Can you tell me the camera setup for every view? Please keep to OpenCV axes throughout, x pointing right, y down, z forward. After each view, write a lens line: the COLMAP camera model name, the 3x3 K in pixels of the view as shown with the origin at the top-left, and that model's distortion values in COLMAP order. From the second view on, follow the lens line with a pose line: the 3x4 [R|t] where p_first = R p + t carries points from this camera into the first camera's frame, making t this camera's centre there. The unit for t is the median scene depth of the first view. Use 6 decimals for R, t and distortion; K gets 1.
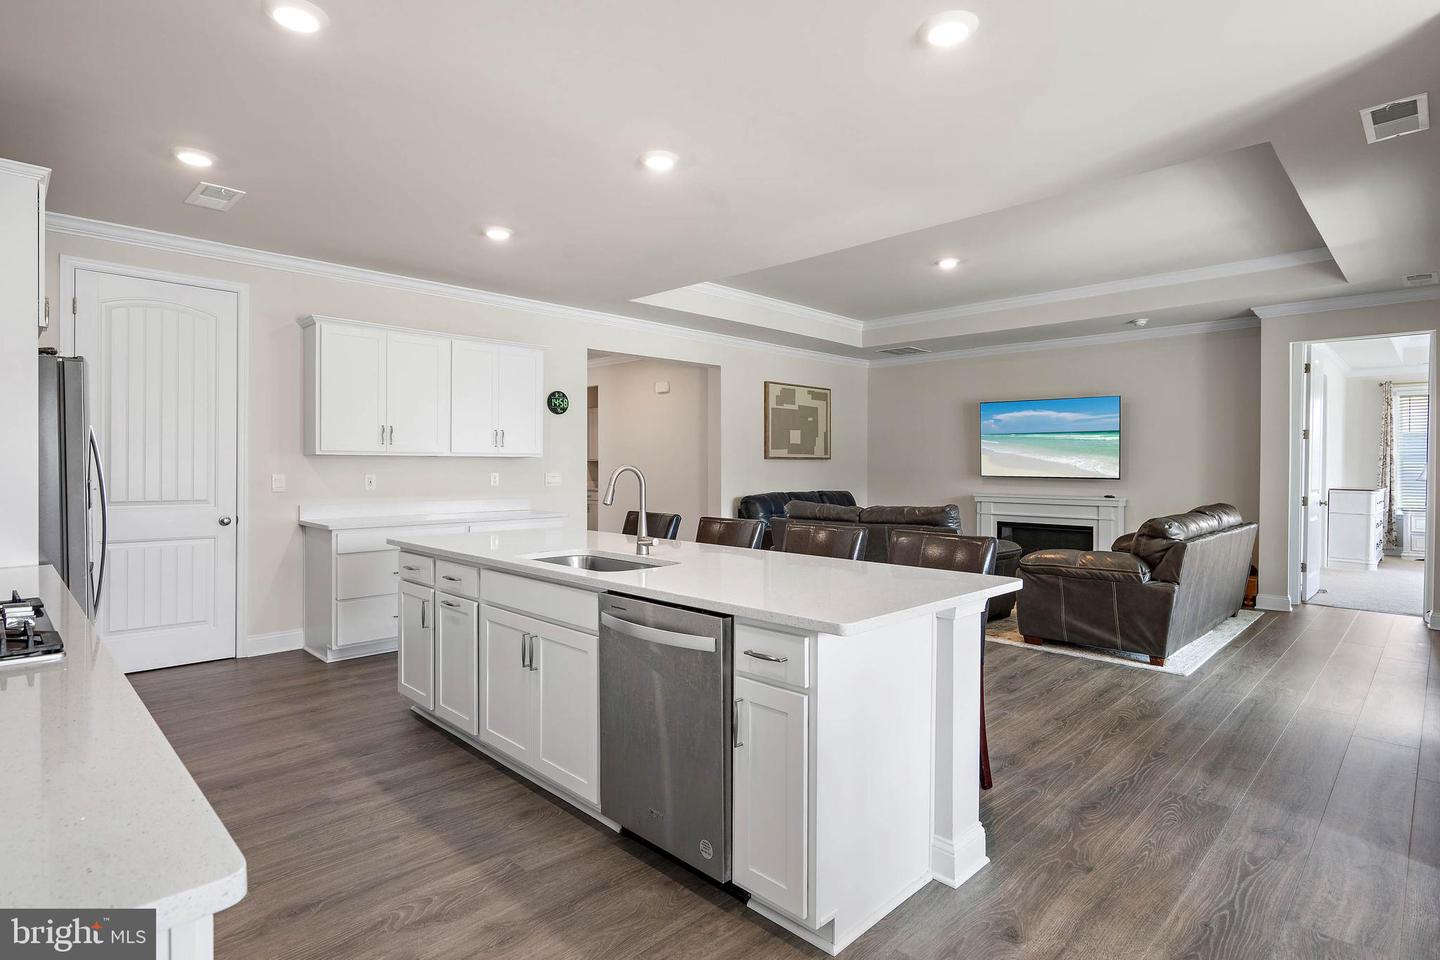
lens RADIAL K [[737.7, 0, 721.2], [0, 737.7, 472.7], [0, 0, 1]] dist [-0.000368, 0.000105]
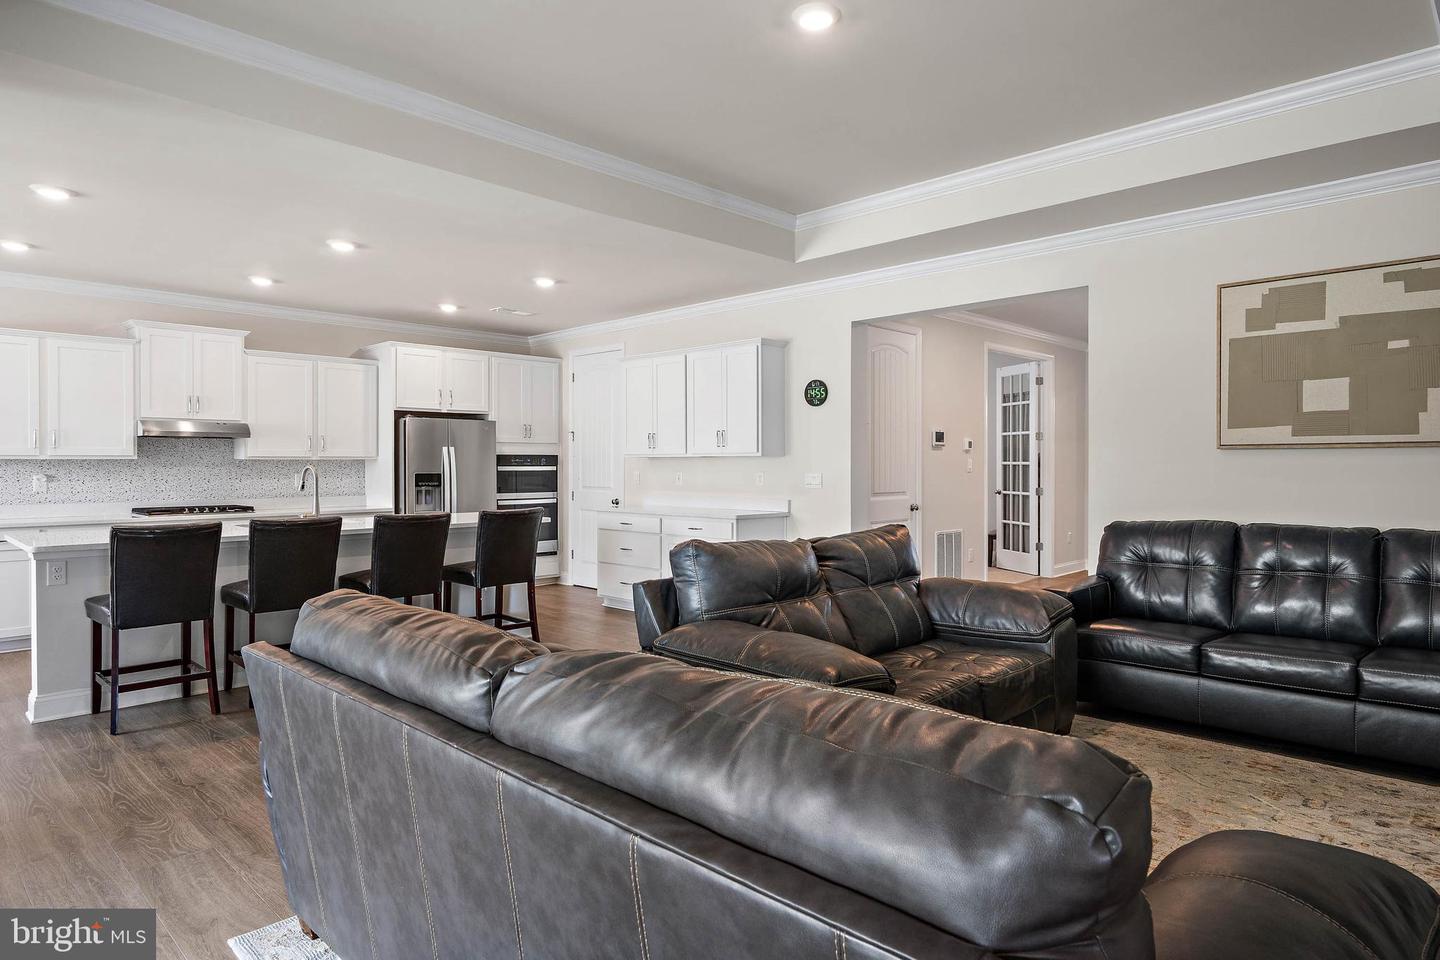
lens RADIAL K [[834.0, 0, 722.0], [0, 834.0, 471.2], [0, 0, 1]] dist [0.005255, 0.000479]
pose [[0.012496, 0.007245, -0.999896, 0.633850], [-0.007031, 0.999950, 0.007157, -0.006685], [0.999897, 0.006941, 0.012546, 0.720111]]
